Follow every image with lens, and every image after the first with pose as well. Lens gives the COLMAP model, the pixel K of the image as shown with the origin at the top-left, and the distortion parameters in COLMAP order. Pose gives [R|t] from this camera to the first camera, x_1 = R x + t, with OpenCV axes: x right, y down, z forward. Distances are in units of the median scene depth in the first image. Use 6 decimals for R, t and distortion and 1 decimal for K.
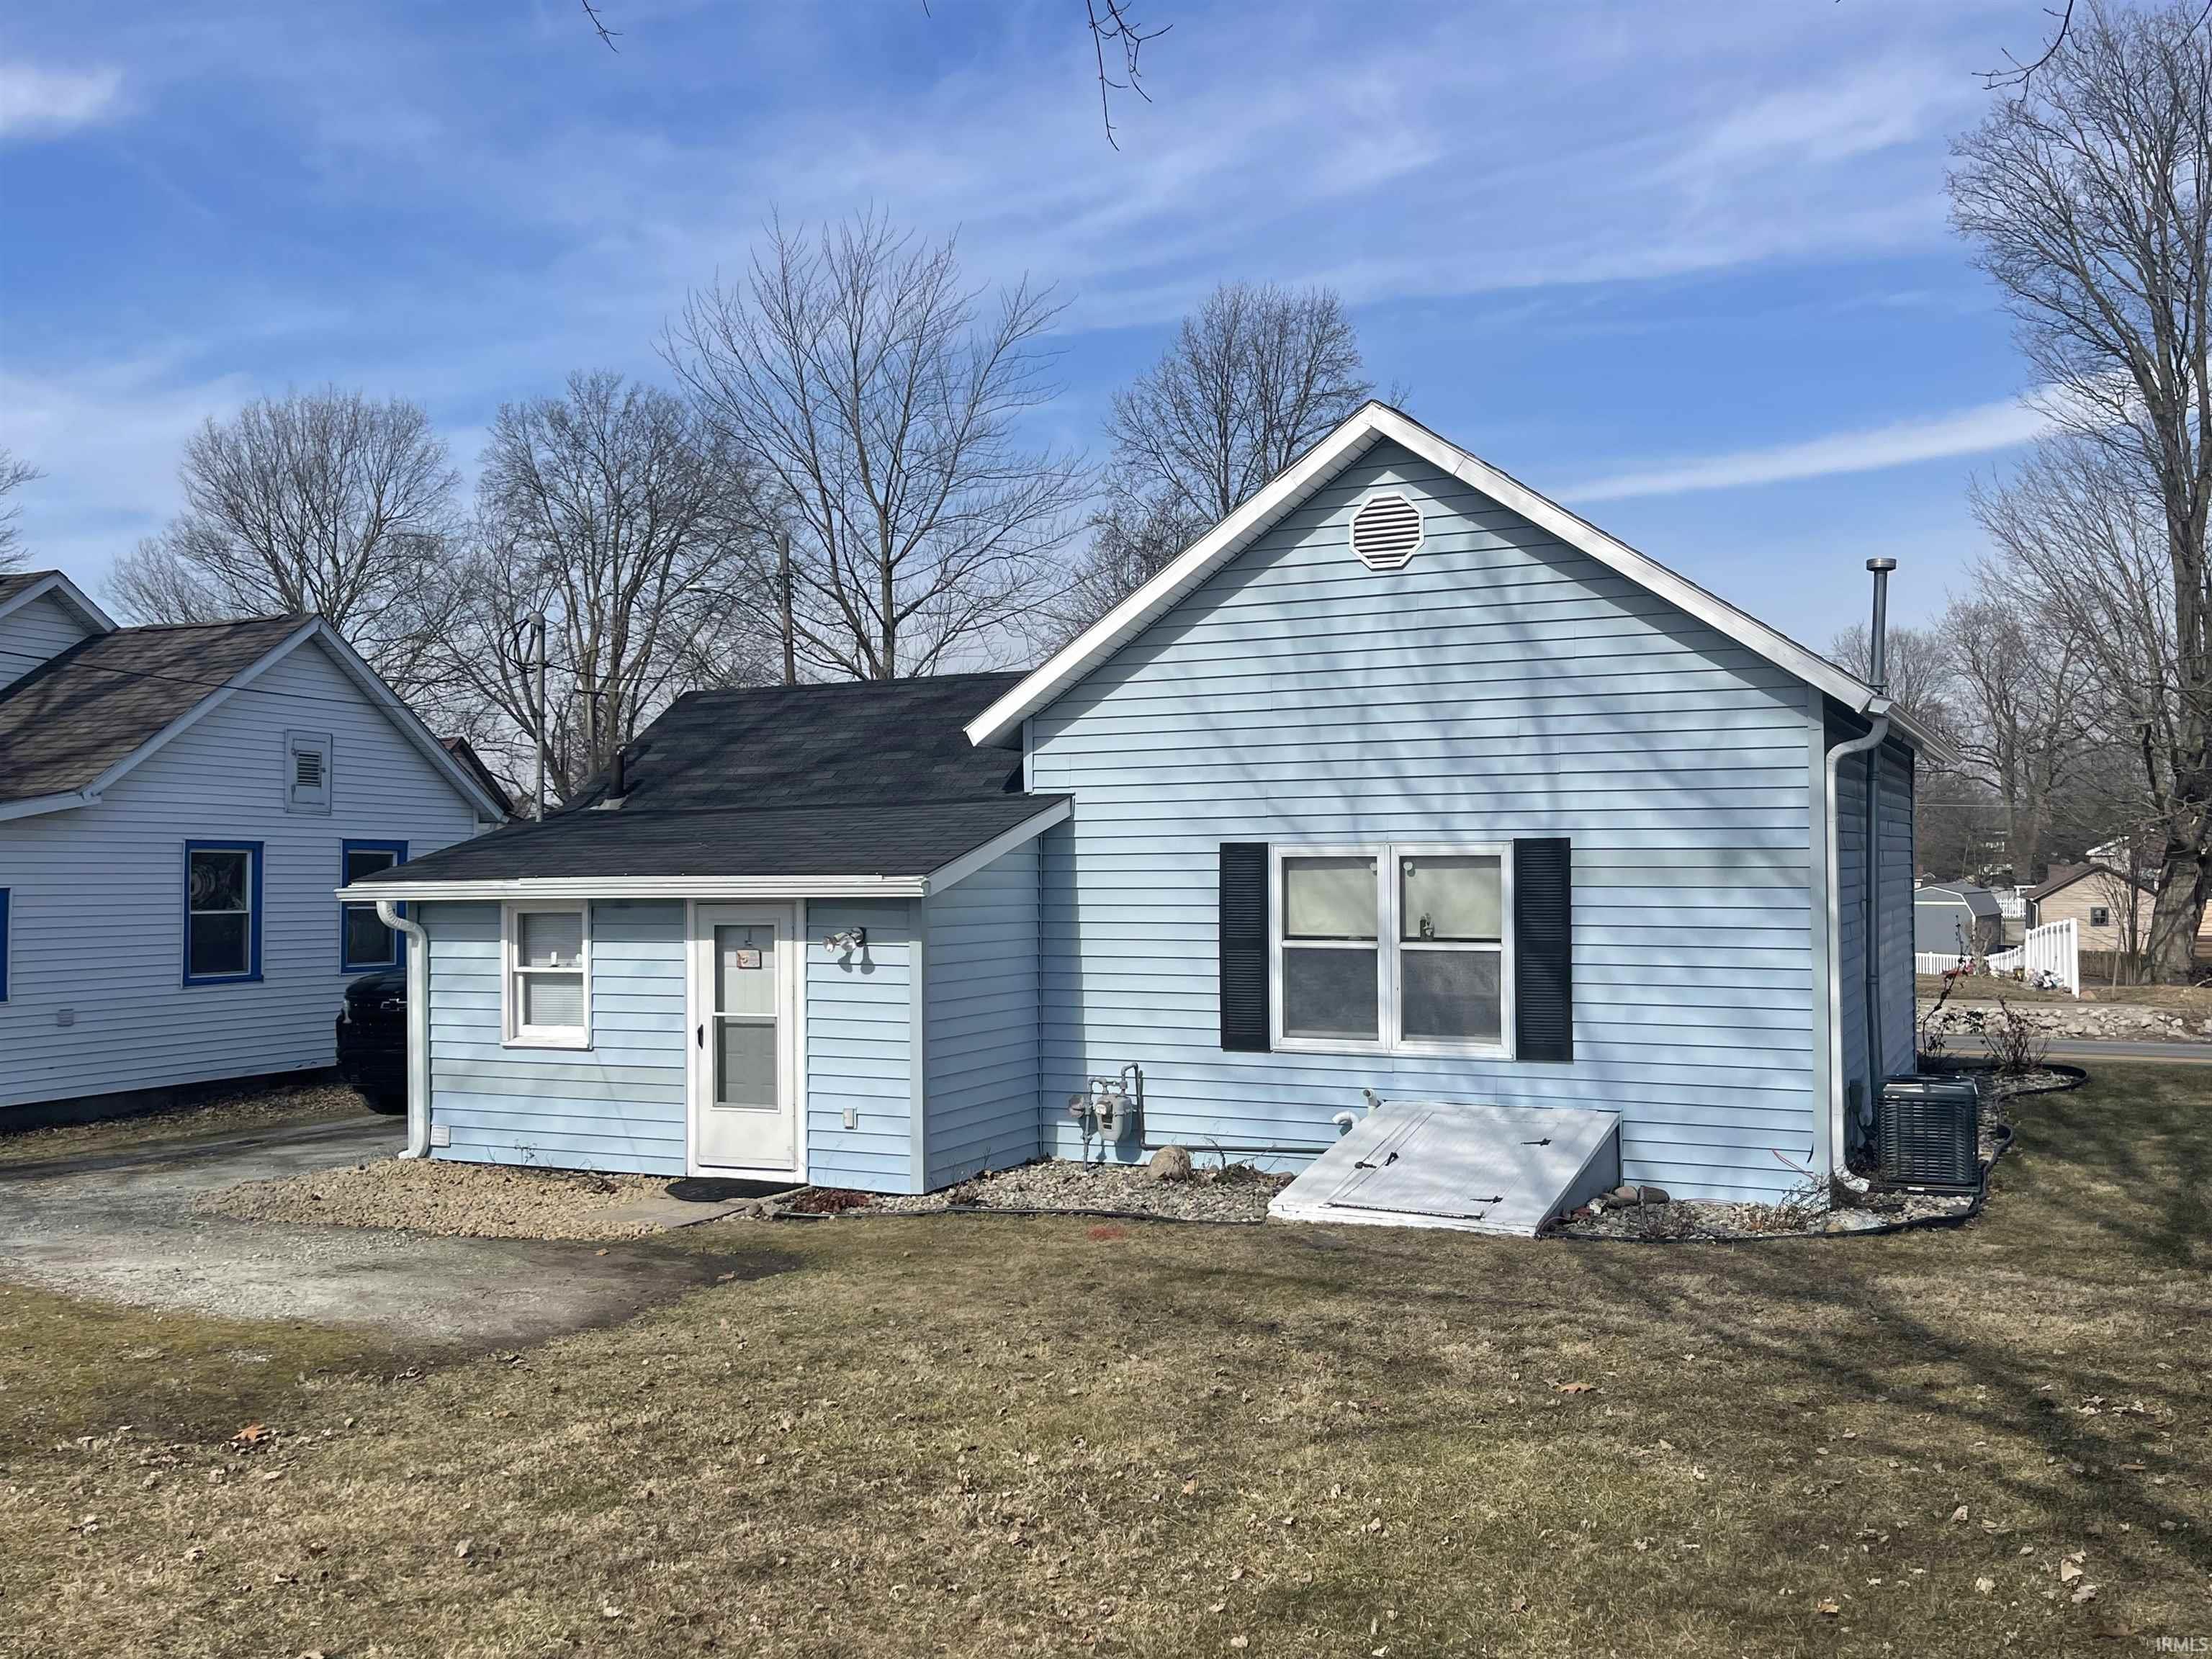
lens RADIAL K [[2015.0, 0, 1100.1], [0, 2015.0, 834.1], [0, 0, 1]] dist [0.054600, 0.000000]
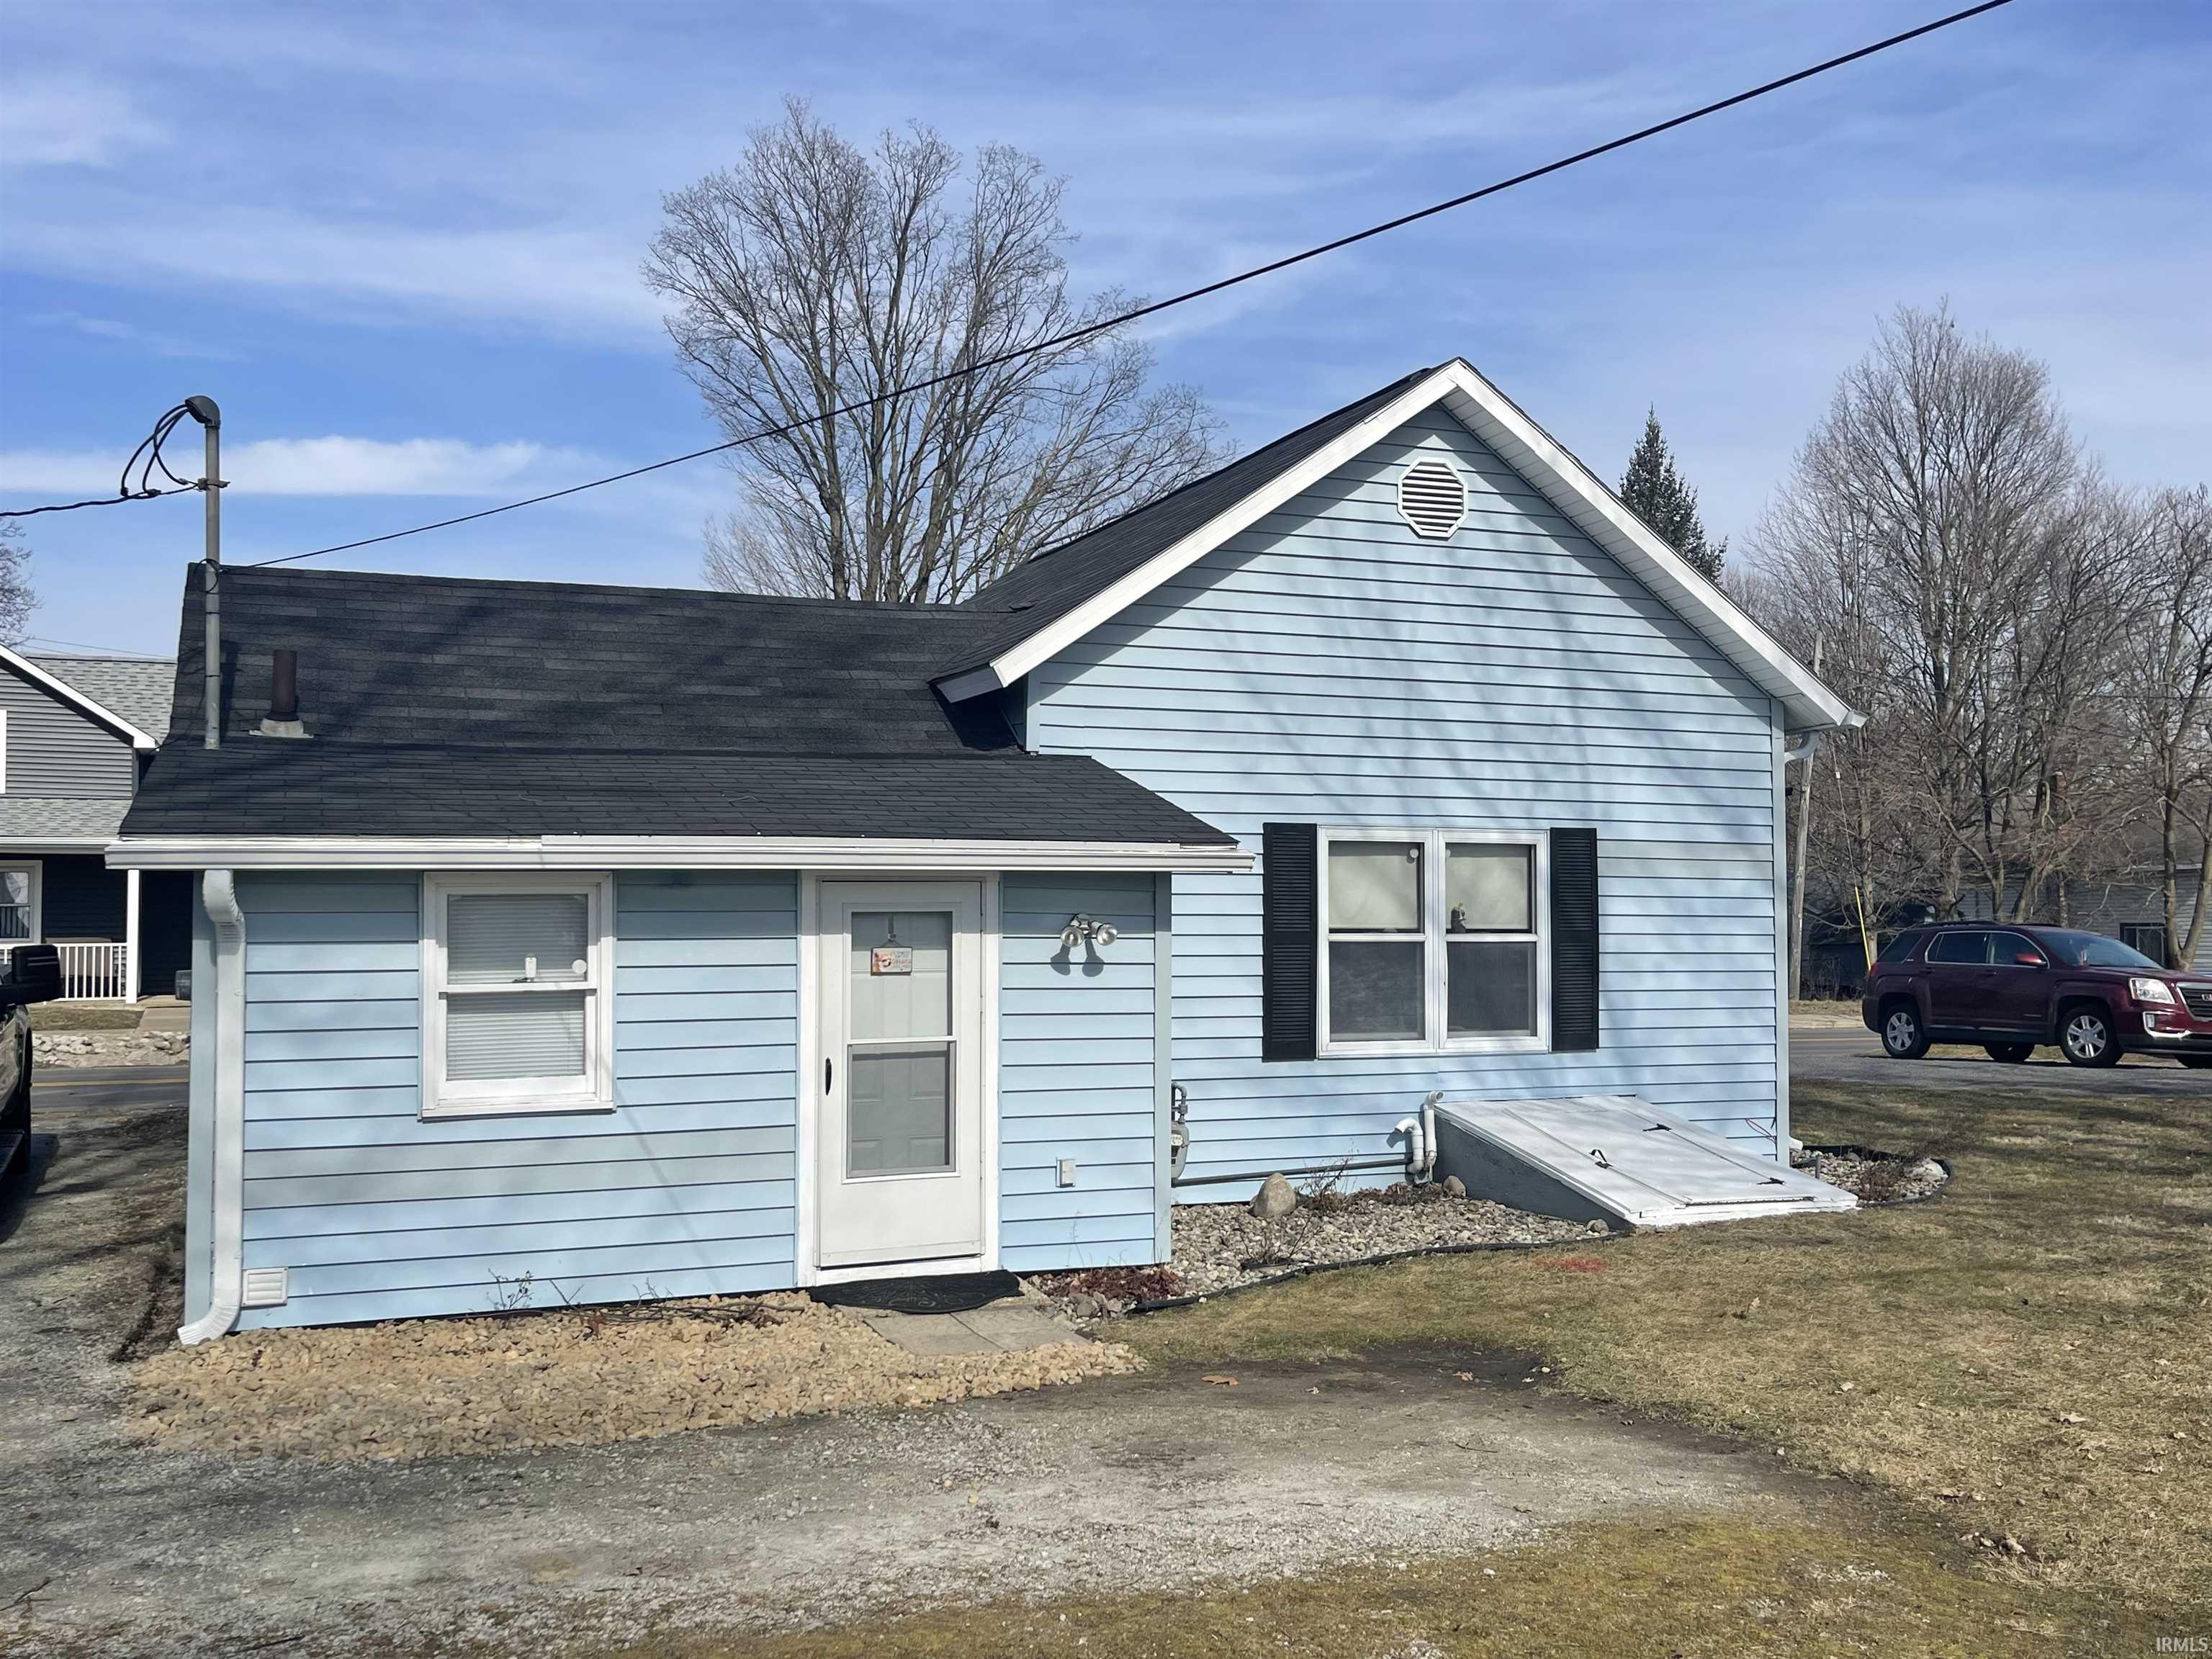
lens RADIAL K [[2015.0, 0, 1103.4], [0, 2015.0, 830.4], [0, 0, 1]] dist [0.054600, 0.000000]
pose [[0.657116, 0.038240, 0.752819, -0.660425], [-0.017358, 0.999215, -0.035605, 0.041145], [-0.753589, 0.010330, 0.657264, 0.493947]]
